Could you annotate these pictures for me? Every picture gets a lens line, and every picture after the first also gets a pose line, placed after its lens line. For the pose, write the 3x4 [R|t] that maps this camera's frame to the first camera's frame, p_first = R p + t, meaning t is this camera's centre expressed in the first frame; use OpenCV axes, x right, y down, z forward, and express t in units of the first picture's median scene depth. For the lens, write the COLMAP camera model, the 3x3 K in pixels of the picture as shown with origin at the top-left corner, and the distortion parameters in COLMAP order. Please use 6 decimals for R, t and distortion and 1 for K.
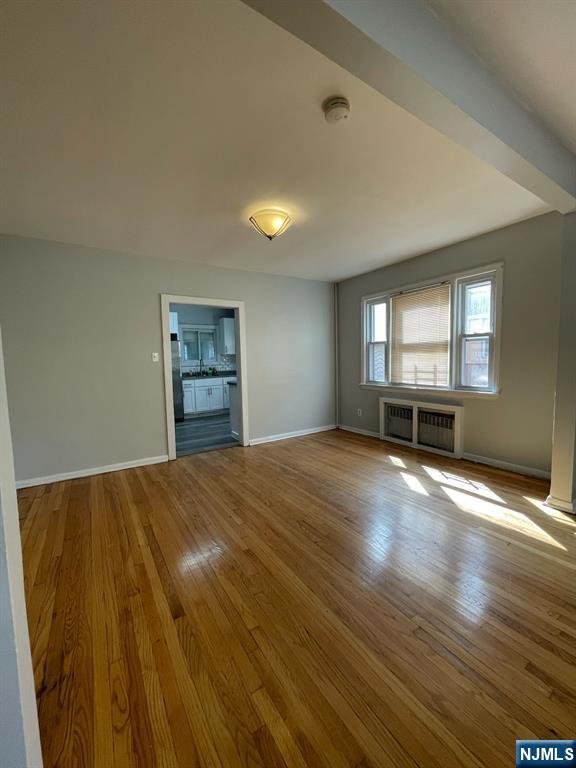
lens RADIAL K [[312.7, 0, 287.0], [0, 312.7, 387.6], [0, 0, 1]] dist [-0.004763, 0.000083]
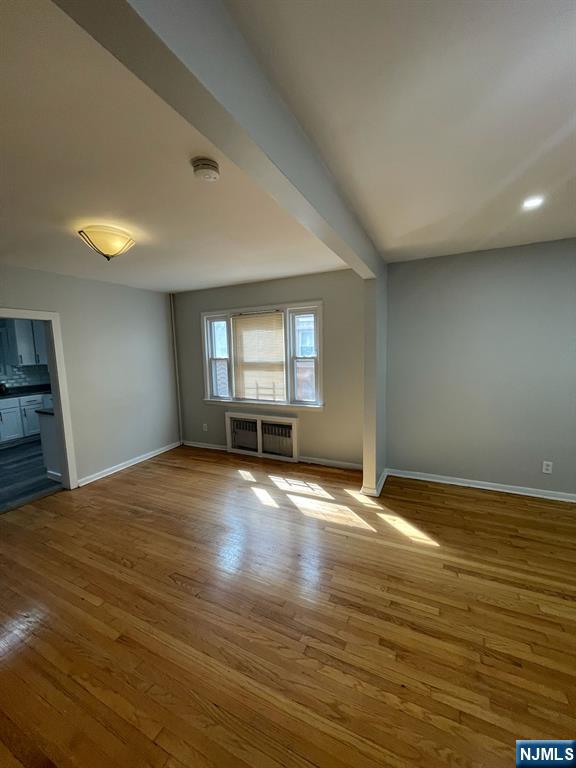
lens RADIAL K [[312.7, 0, 285.8], [0, 312.7, 386.3], [0, 0, 1]] dist [-0.004763, 0.000083]
pose [[0.854525, -0.060963, 0.515821, -0.076861], [0.050179, 0.998132, 0.034838, -0.102463], [-0.516981, -0.003886, 0.855988, 0.013472]]
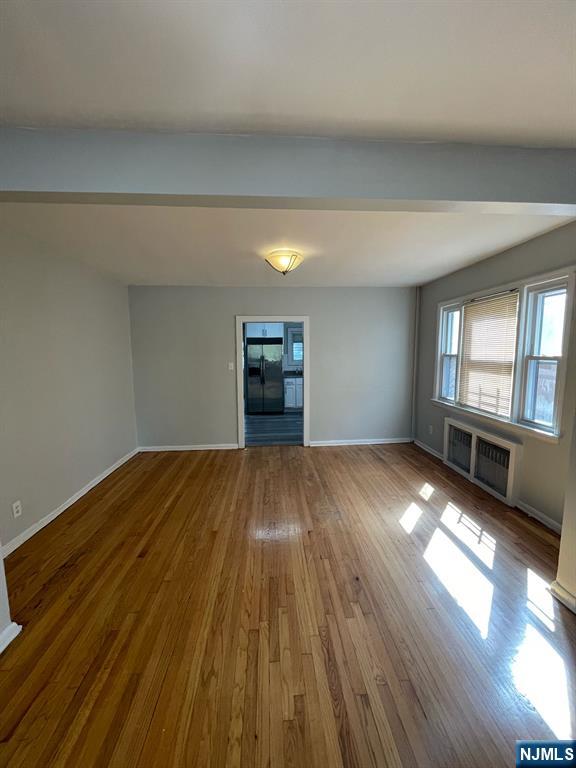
lens RADIAL K [[312.7, 0, 288.8], [0, 312.7, 387.4], [0, 0, 1]] dist [-0.004763, 0.000083]
pose [[0.875845, 0.075219, -0.476695, 0.411129], [-0.055135, 0.996907, 0.056004, -0.100525], [0.479434, -0.022768, 0.877283, 0.002246]]
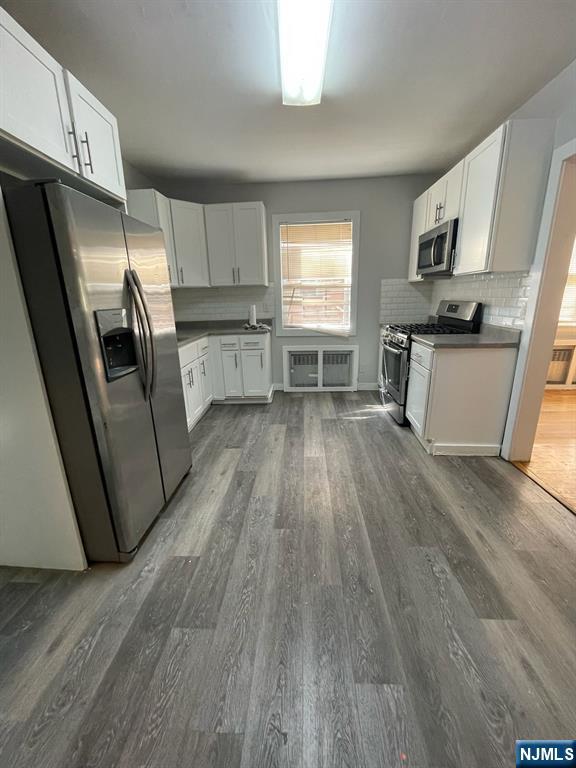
lens RADIAL K [[312.7, 0, 281.6], [0, 312.7, 377.7], [0, 0, 1]] dist [-0.004763, 0.000083]
pose [[0.593286, -0.210423, 0.777003, -0.504998], [0.096172, 0.976846, 0.191110, -0.062413], [-0.799226, -0.038657, 0.599786, 0.574110]]
